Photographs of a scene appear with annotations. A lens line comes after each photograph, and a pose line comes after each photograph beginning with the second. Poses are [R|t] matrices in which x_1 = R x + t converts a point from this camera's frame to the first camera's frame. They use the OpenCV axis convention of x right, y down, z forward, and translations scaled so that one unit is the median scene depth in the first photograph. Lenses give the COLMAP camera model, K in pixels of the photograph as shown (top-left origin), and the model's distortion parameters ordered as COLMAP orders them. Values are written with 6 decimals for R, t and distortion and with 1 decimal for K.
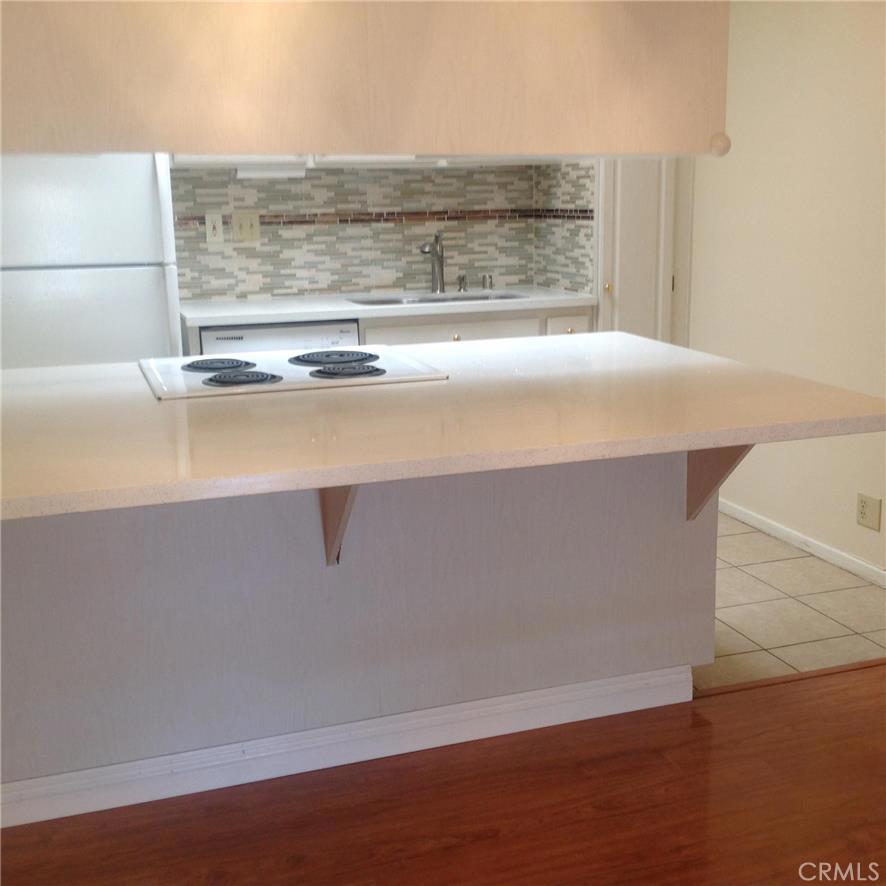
lens RADIAL K [[1096.9, 0, 443.0], [0, 1096.9, 443.0], [0, 0, 1]] dist [0.147540, -0.397621]
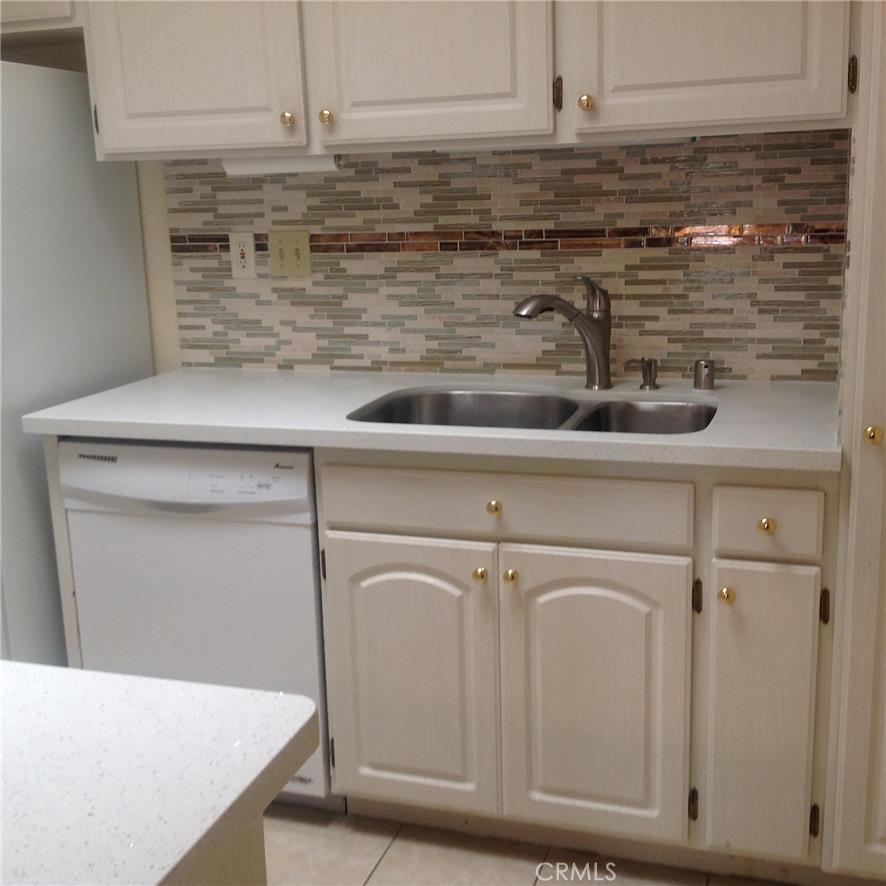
lens RADIAL K [[1096.9, 0, 443.0], [0, 1096.9, 443.0], [0, 0, 1]] dist [0.147540, -0.397621]
pose [[0.800405, 0.131018, -0.584967, 0.248035], [-0.116708, 0.991209, 0.062316, -0.137619], [0.587989, 0.018393, 0.808660, 0.552497]]
